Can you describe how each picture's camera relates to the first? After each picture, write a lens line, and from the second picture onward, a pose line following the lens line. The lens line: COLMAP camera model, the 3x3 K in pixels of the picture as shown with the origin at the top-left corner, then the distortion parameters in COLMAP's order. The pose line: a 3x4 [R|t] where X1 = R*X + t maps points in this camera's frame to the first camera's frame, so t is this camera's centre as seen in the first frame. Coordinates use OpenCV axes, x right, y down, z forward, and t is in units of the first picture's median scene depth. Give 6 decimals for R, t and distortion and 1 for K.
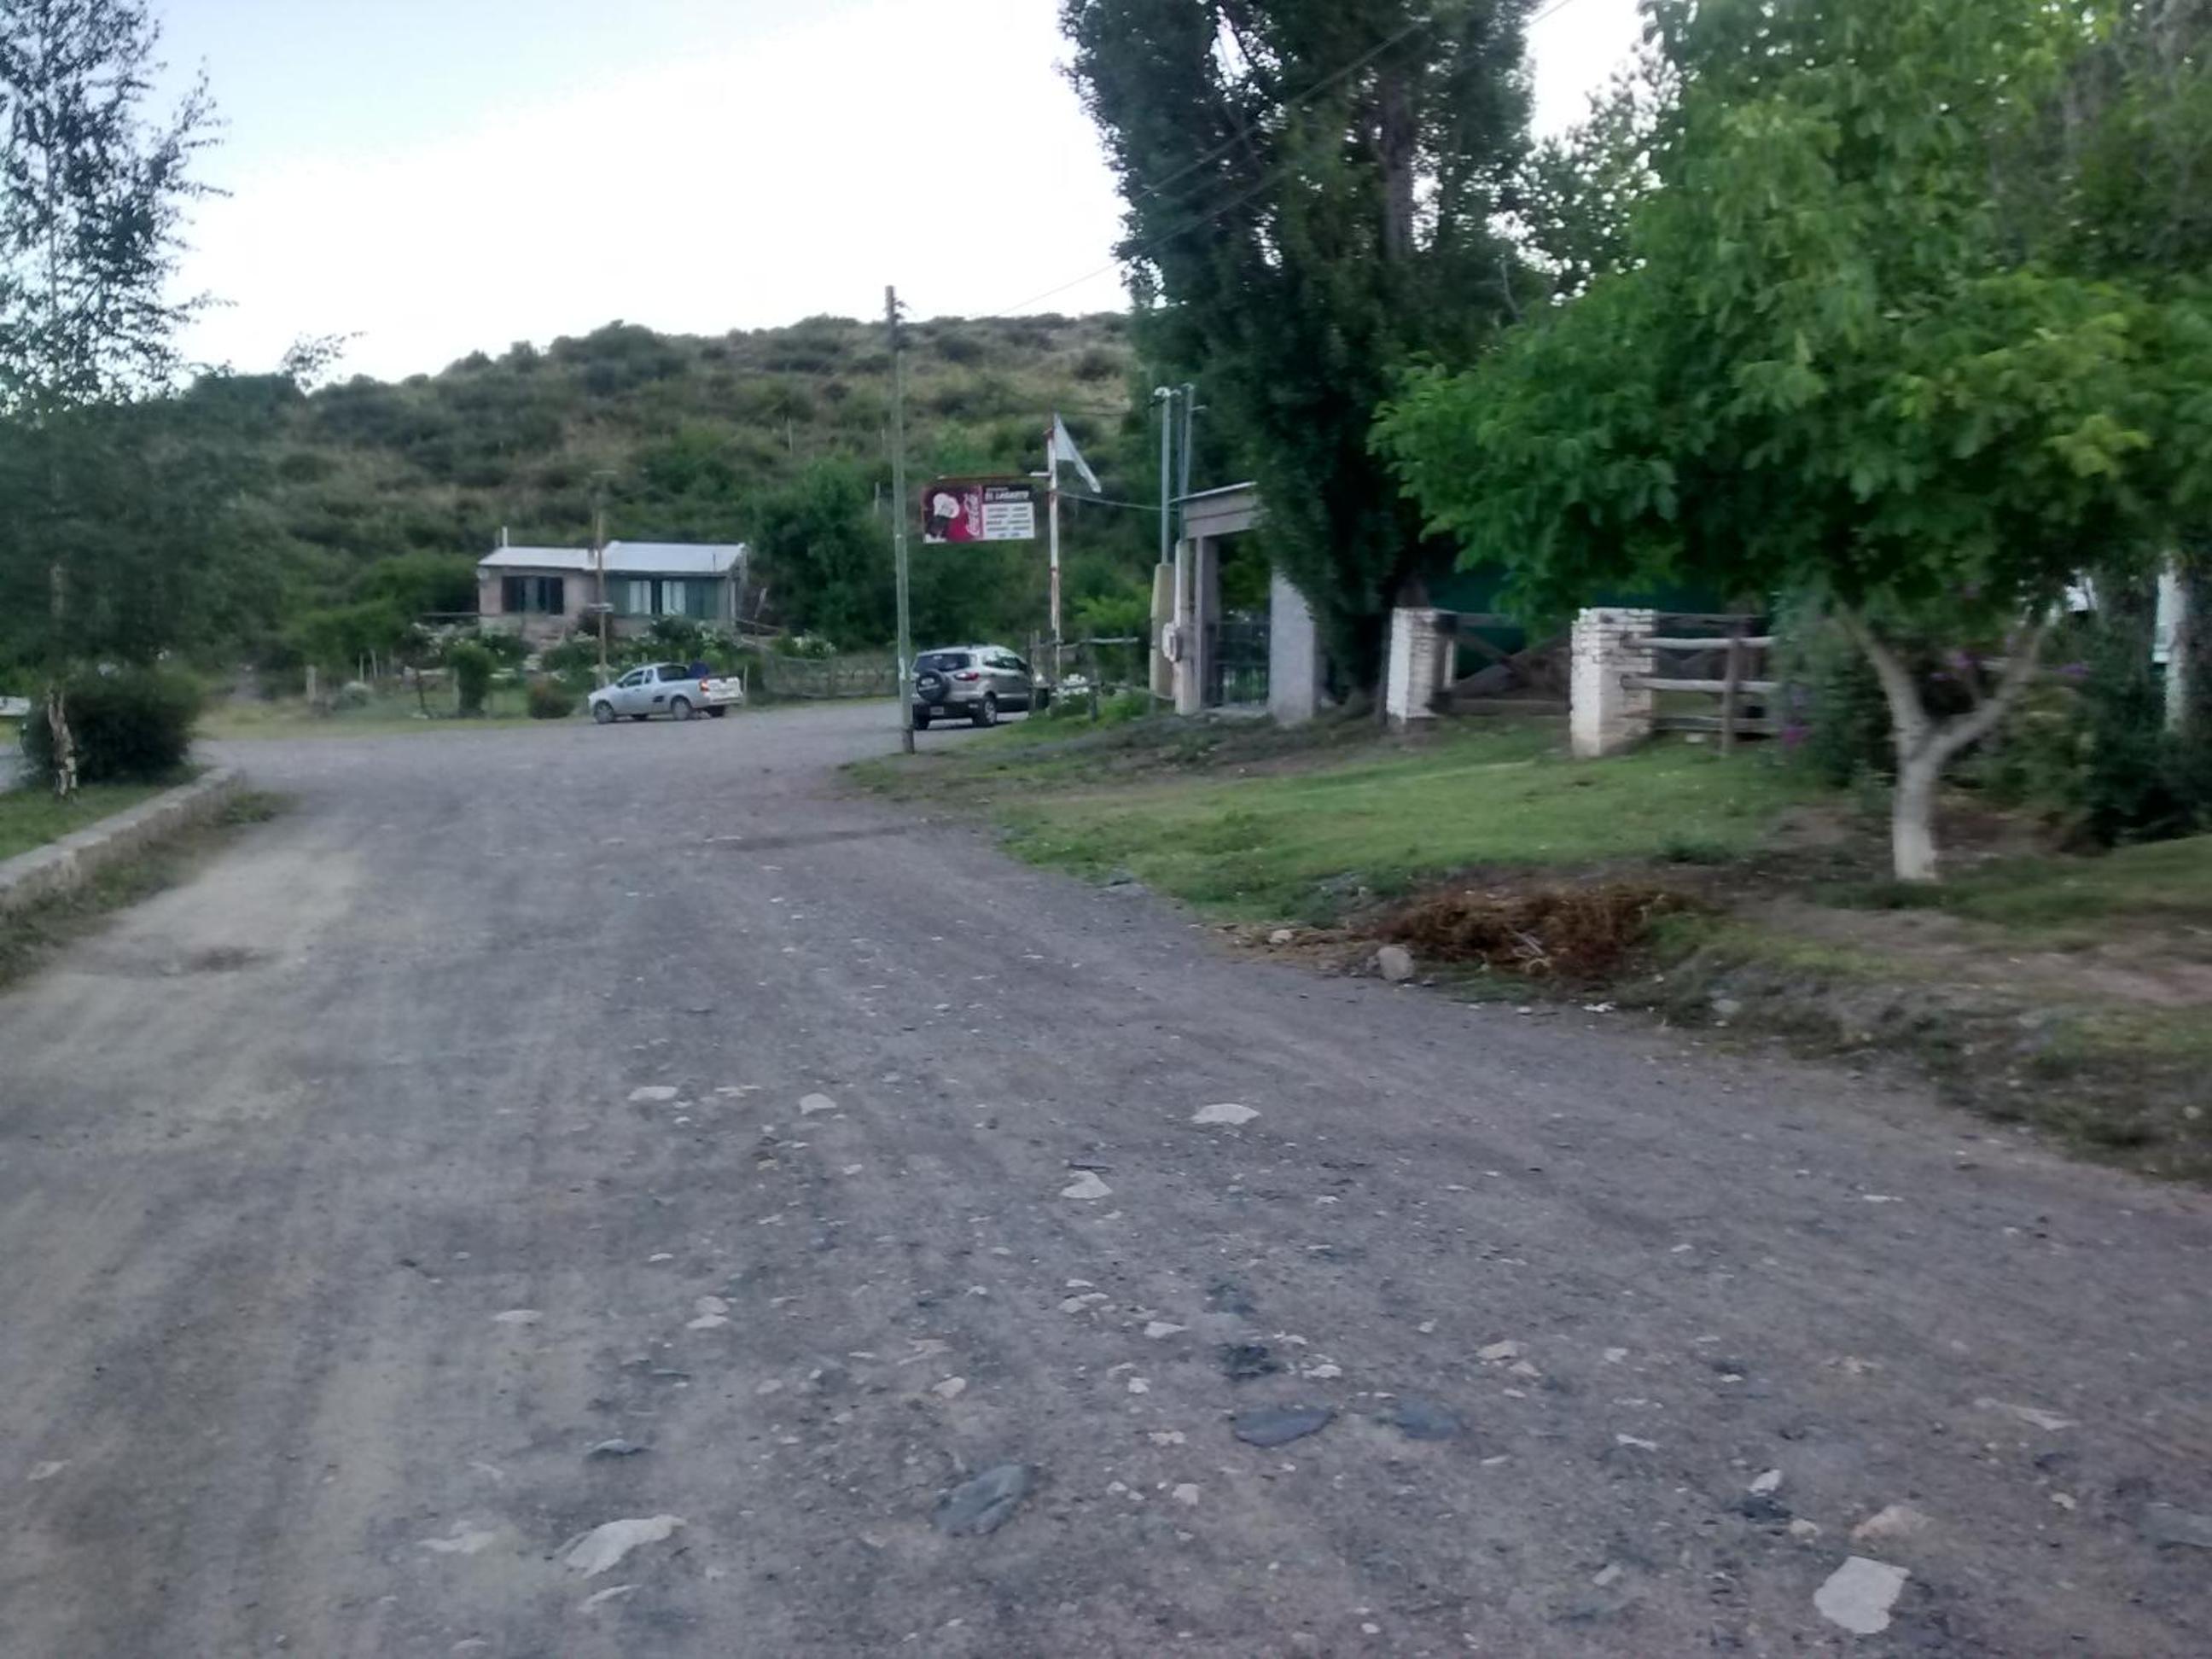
lens RADIAL K [[2131.5, 0, 1093.2], [0, 2131.5, 904.8], [0, 0, 1]] dist [0.023130, -0.080119]
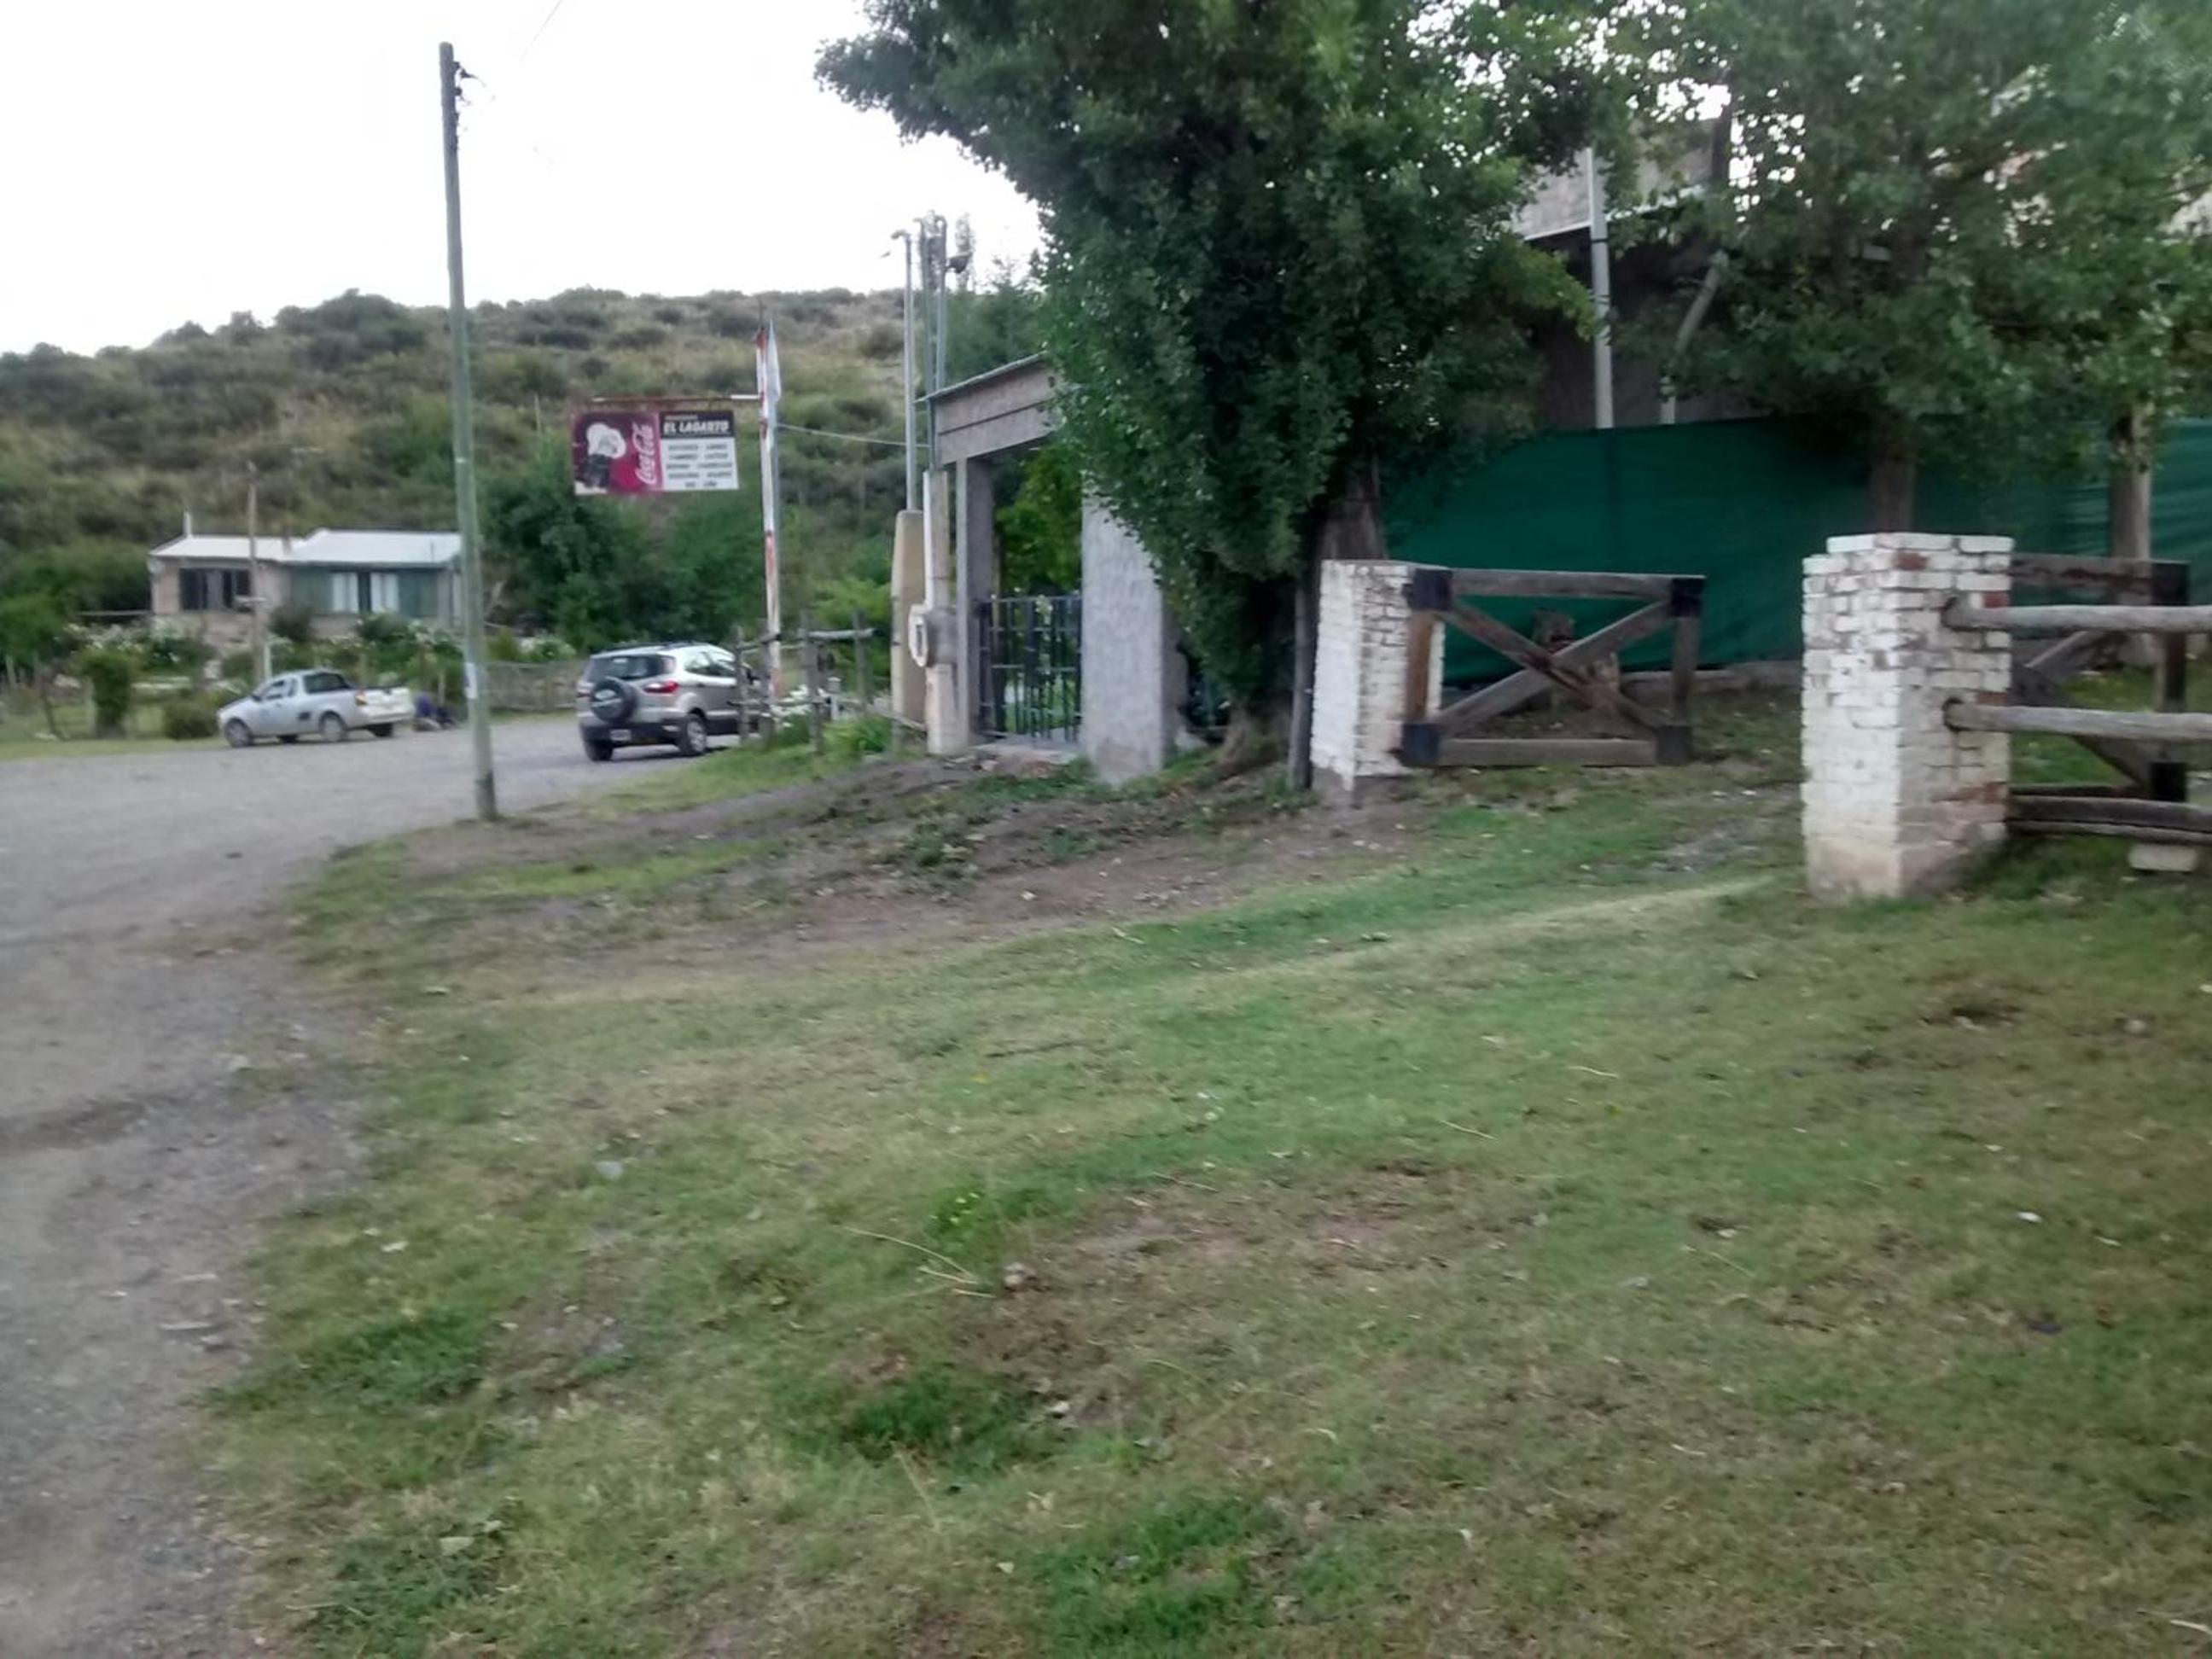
lens RADIAL K [[2236.8, 0, 1106.0], [0, 2236.8, 829.5], [0, 0, 1]] dist [0.015503, -0.019086]
pose [[0.995565, -0.013931, 0.093035, 0.012499], [0.017564, 0.999110, -0.038345, -0.017914], [-0.092418, 0.039809, 0.994924, 0.153488]]
